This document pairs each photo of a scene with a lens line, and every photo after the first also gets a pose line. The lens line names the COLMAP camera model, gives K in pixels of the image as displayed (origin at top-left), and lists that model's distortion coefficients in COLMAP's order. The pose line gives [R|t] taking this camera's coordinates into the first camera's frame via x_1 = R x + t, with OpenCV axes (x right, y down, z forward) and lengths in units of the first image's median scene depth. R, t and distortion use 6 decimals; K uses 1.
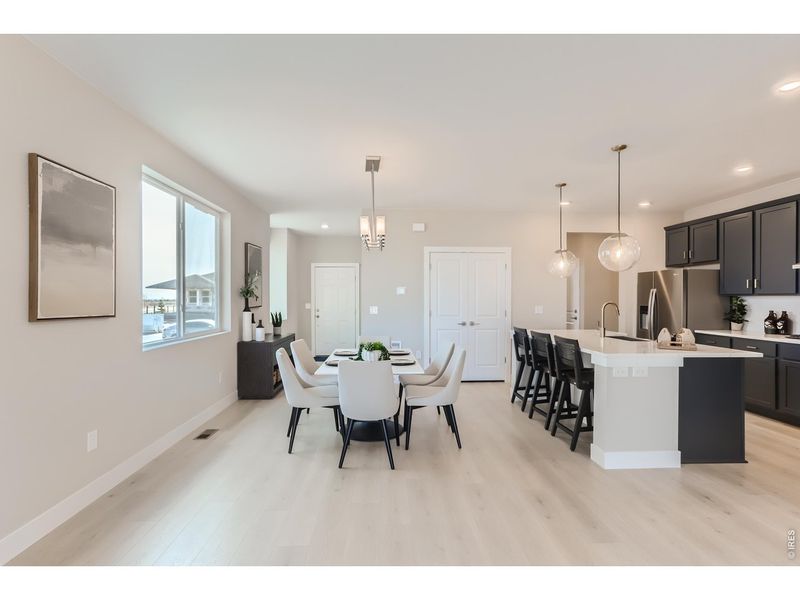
lens RADIAL K [[386.0, 0, 397.0], [0, 386.0, 299.4], [0, 0, 1]] dist [-0.014331, 0.005621]
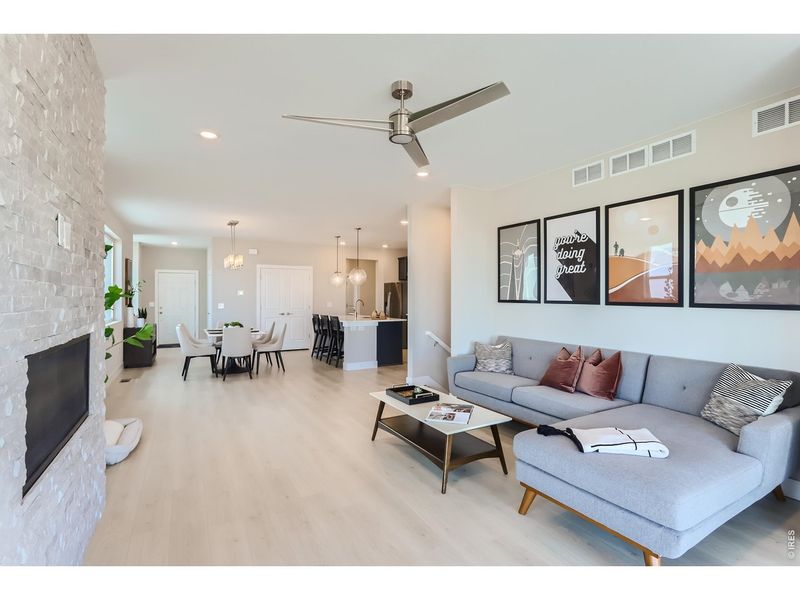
lens RADIAL K [[386.0, 0, 390.1], [0, 386.0, 294.6], [0, 0, 1]] dist [-0.014331, 0.005621]
pose [[0.899145, 0.002888, 0.437641, -0.146939], [0.002980, 0.999915, -0.012722, 0.006346], [-0.437641, 0.012743, 0.899060, -0.724117]]
